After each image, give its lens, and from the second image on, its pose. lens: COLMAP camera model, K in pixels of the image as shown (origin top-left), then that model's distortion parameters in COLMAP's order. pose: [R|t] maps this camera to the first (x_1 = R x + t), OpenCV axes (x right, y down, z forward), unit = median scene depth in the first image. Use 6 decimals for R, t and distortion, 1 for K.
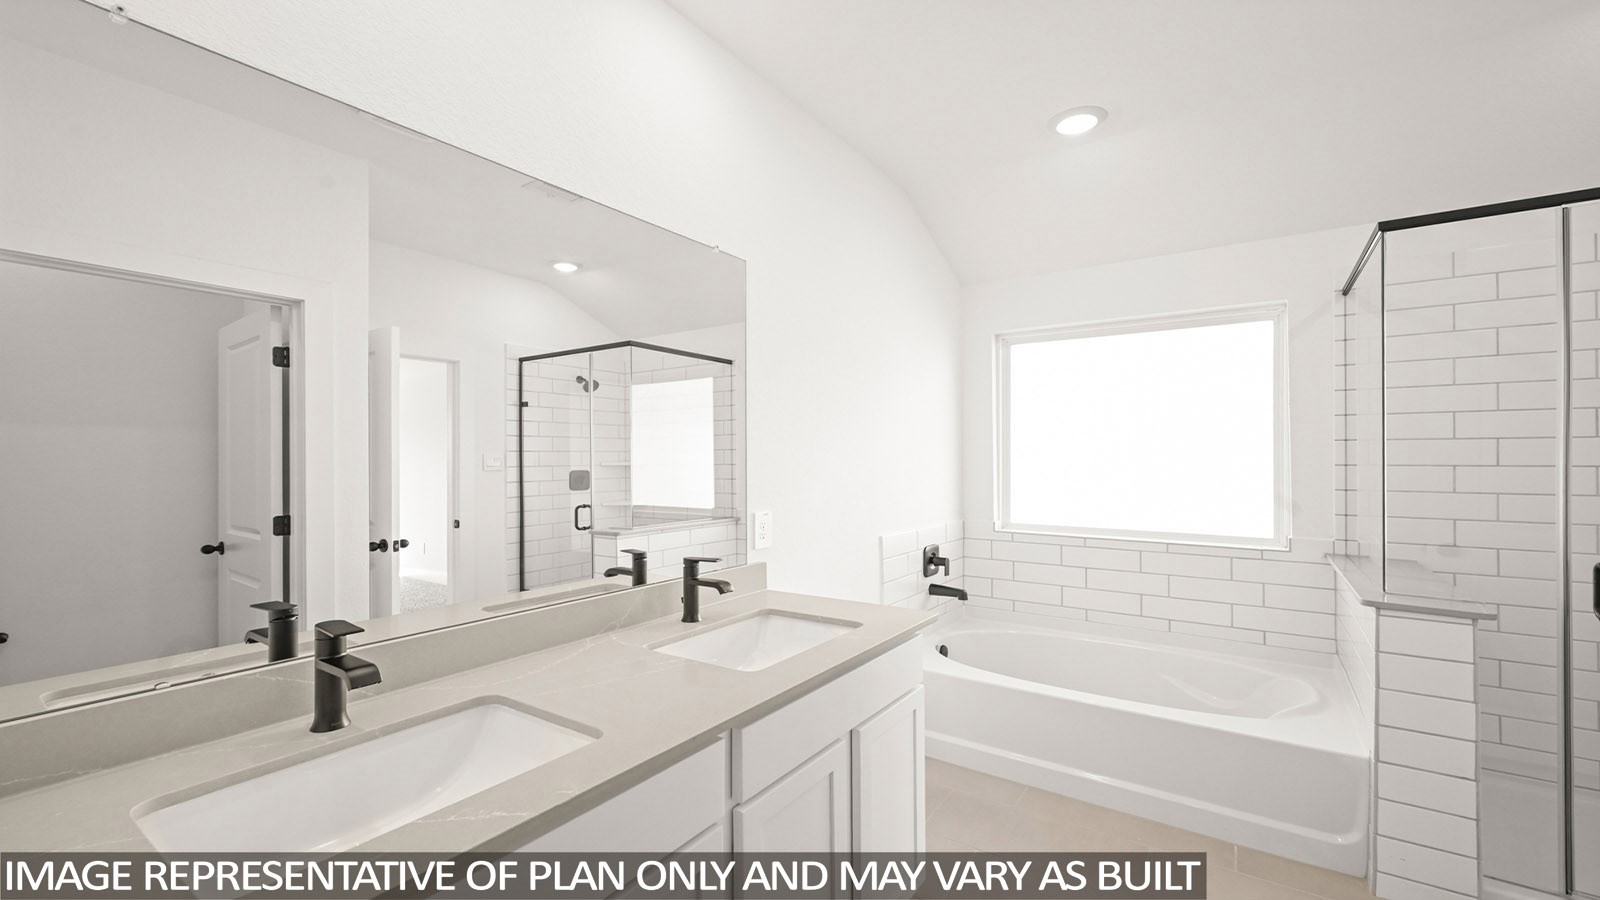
lens RADIAL K [[654.2, 0, 789.3], [0, 654.2, 454.9], [0, 0, 1]] dist [-0.000413, 0.000274]
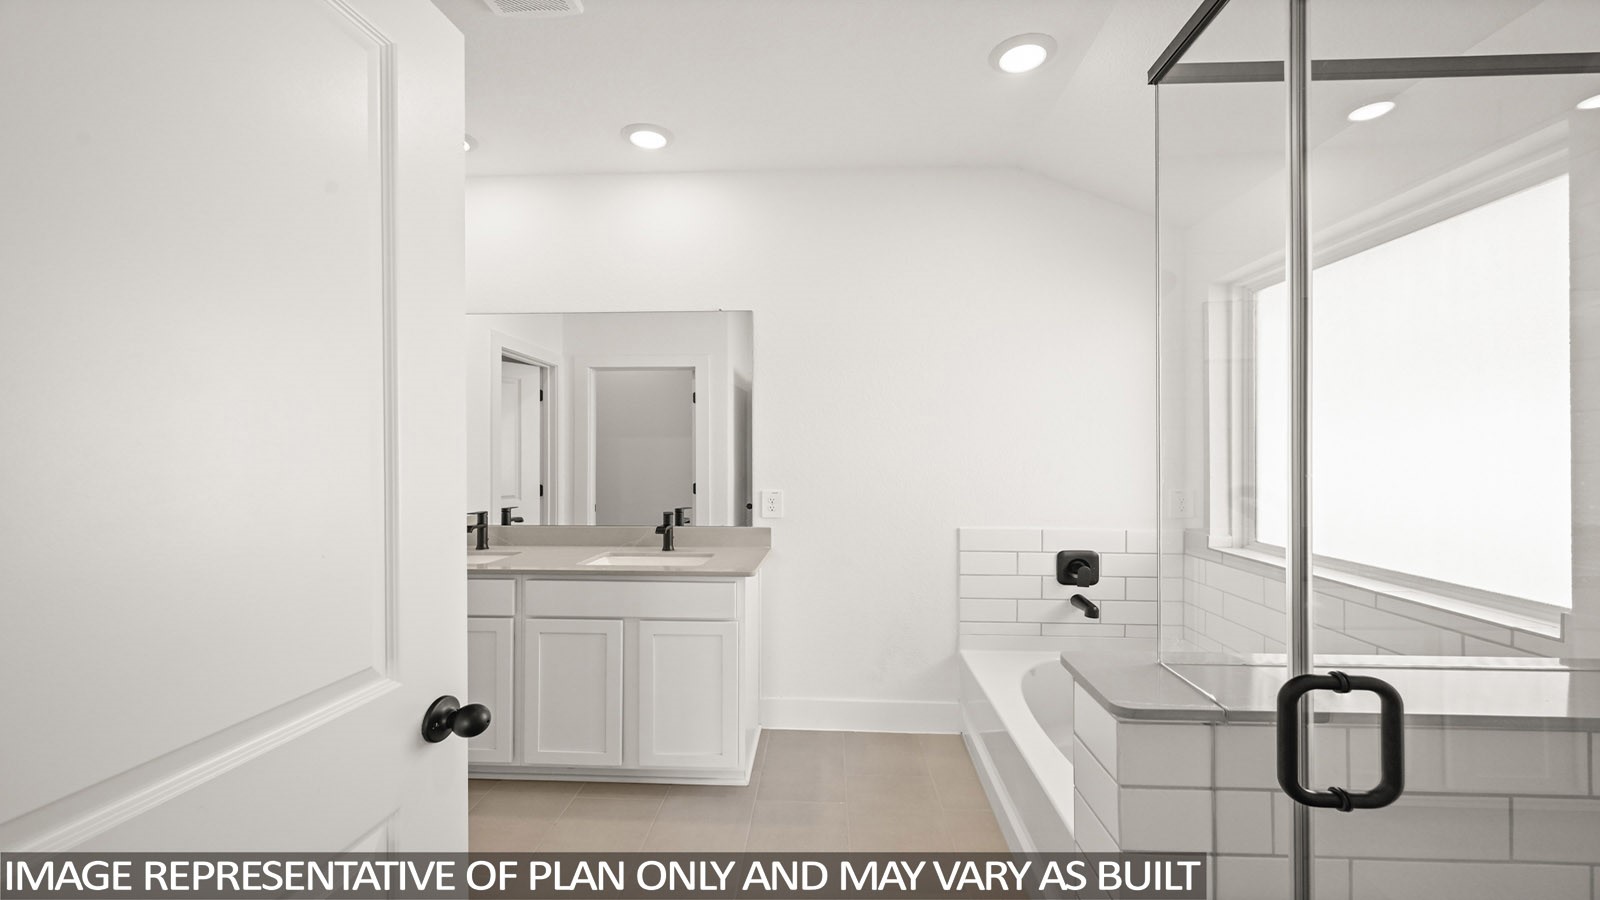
lens RADIAL K [[642.2, 0, 800.0], [0, 642.2, 450.0], [0, 0, 1]] dist [0.000207, 0.000023]
pose [[0.528483, -0.006514, -0.848919, 0.857557], [0.005600, 0.999976, -0.004187, 0.005934], [0.848925, -0.002541, 0.528507, 0.265949]]
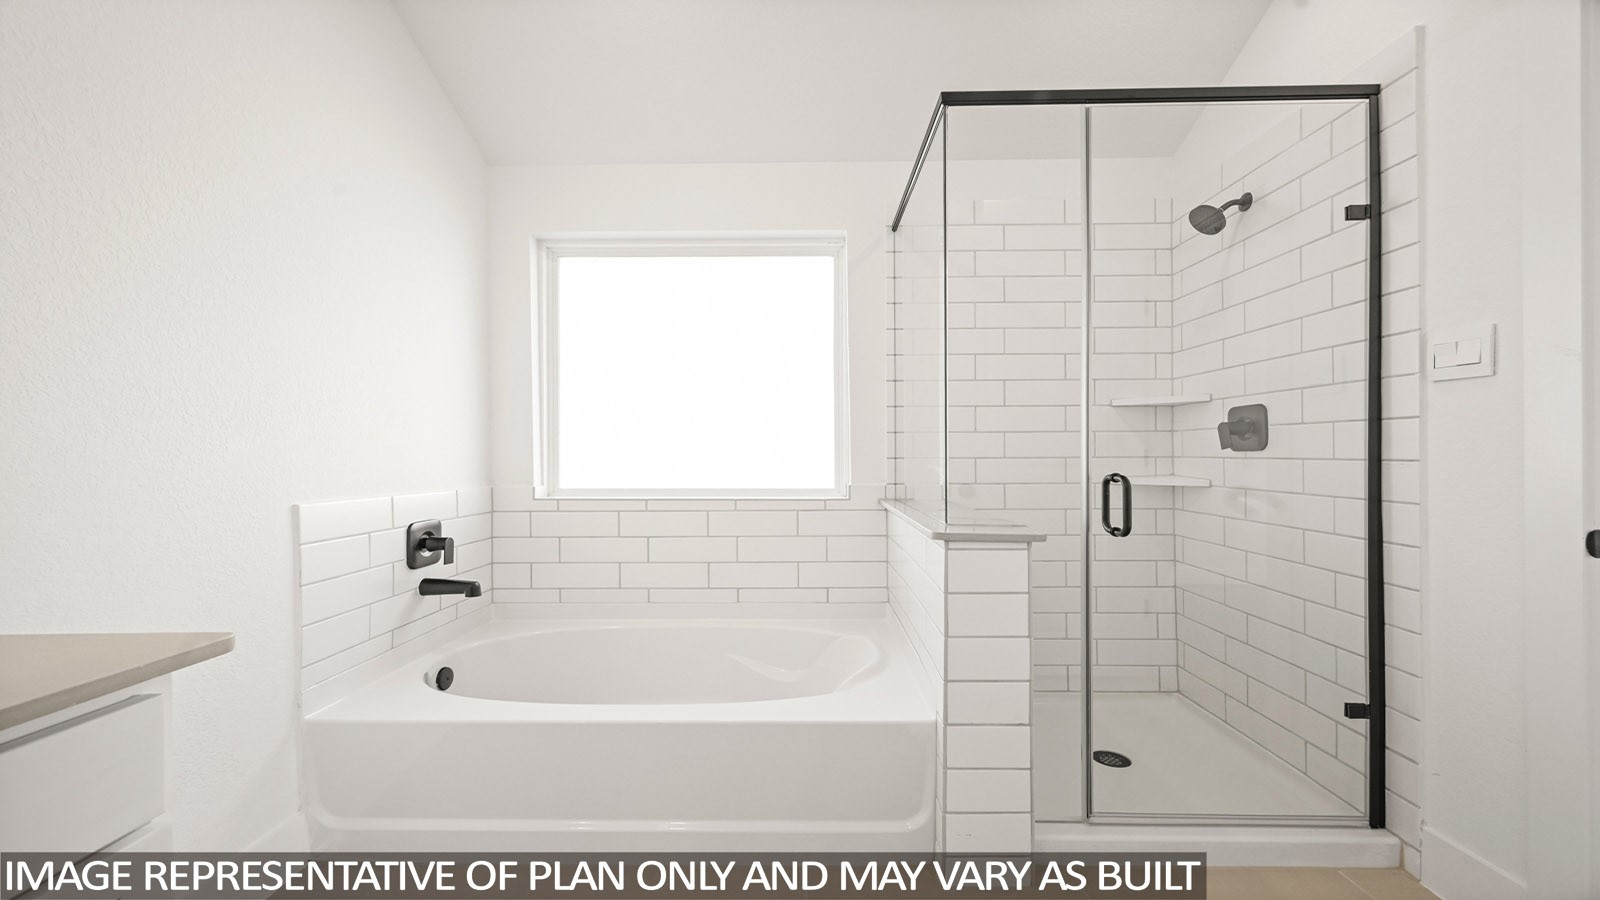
lens RADIAL K [[637.2, 0, 797.6], [0, 637.2, 453.2], [0, 0, 1]] dist [0.001629, -0.000186]
pose [[0.824427, -0.003254, 0.565958, 0.186392], [0.002439, 0.999995, 0.002197, 0.078684], [-0.565963, -0.000431, 0.824431, 0.287187]]
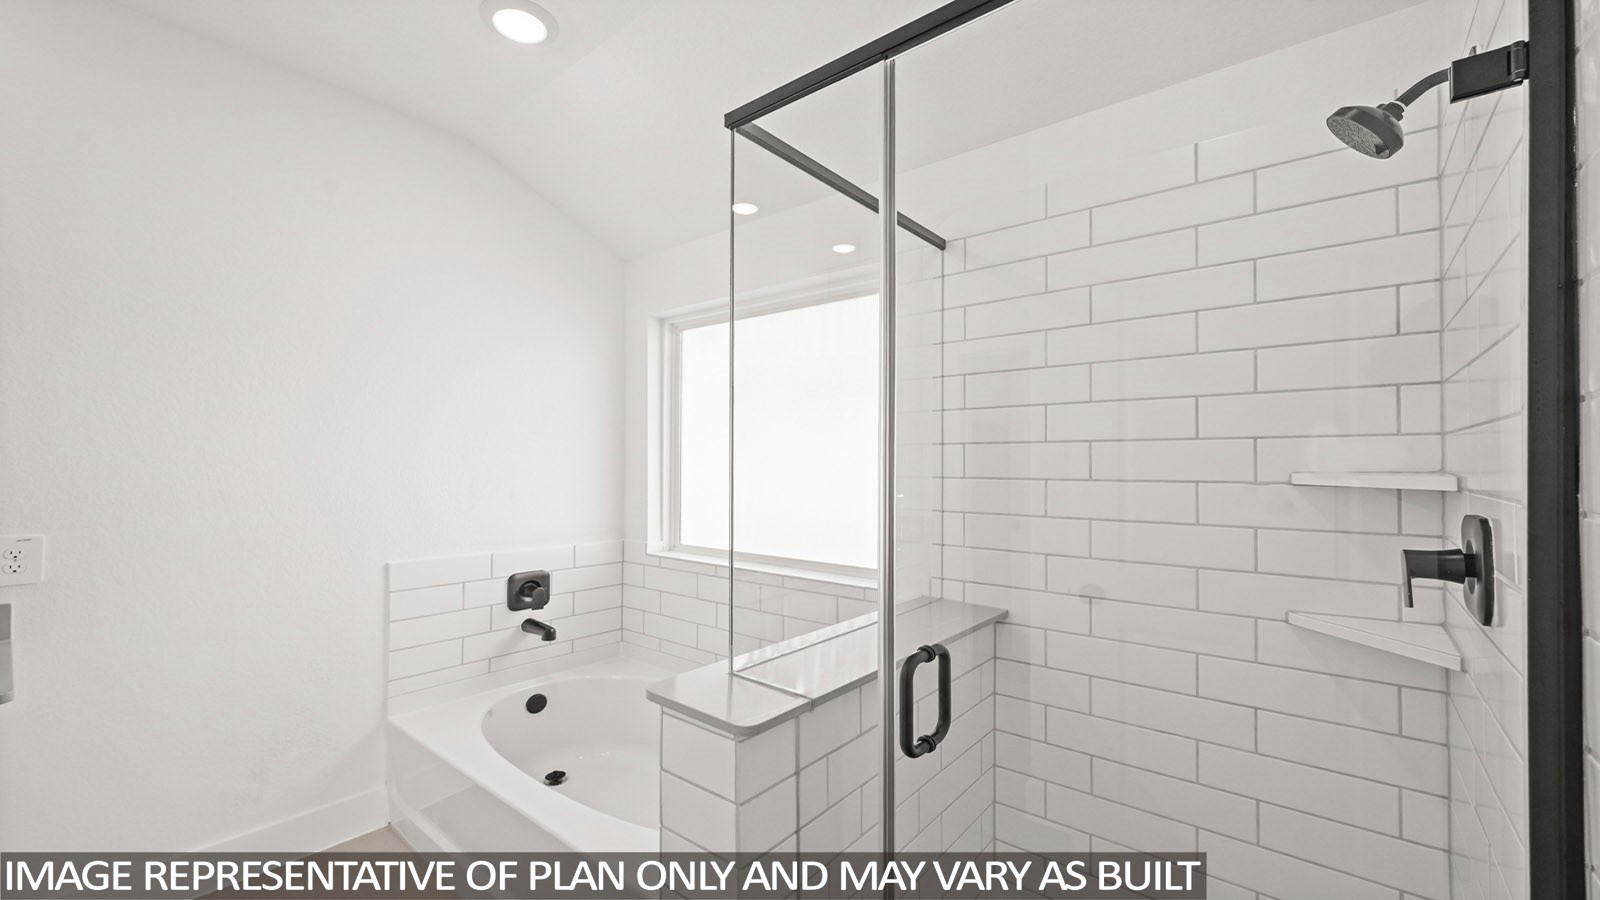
lens RADIAL K [[646.6, 0, 805.7], [0, 646.6, 454.7], [0, 0, 1]] dist [0.000544, 0.000028]
pose [[0.997760, 0.000183, -0.066890, 0.706977], [-0.000775, 0.999961, -0.008824, -0.003023], [0.066886, 0.008856, 0.997721, 0.240743]]
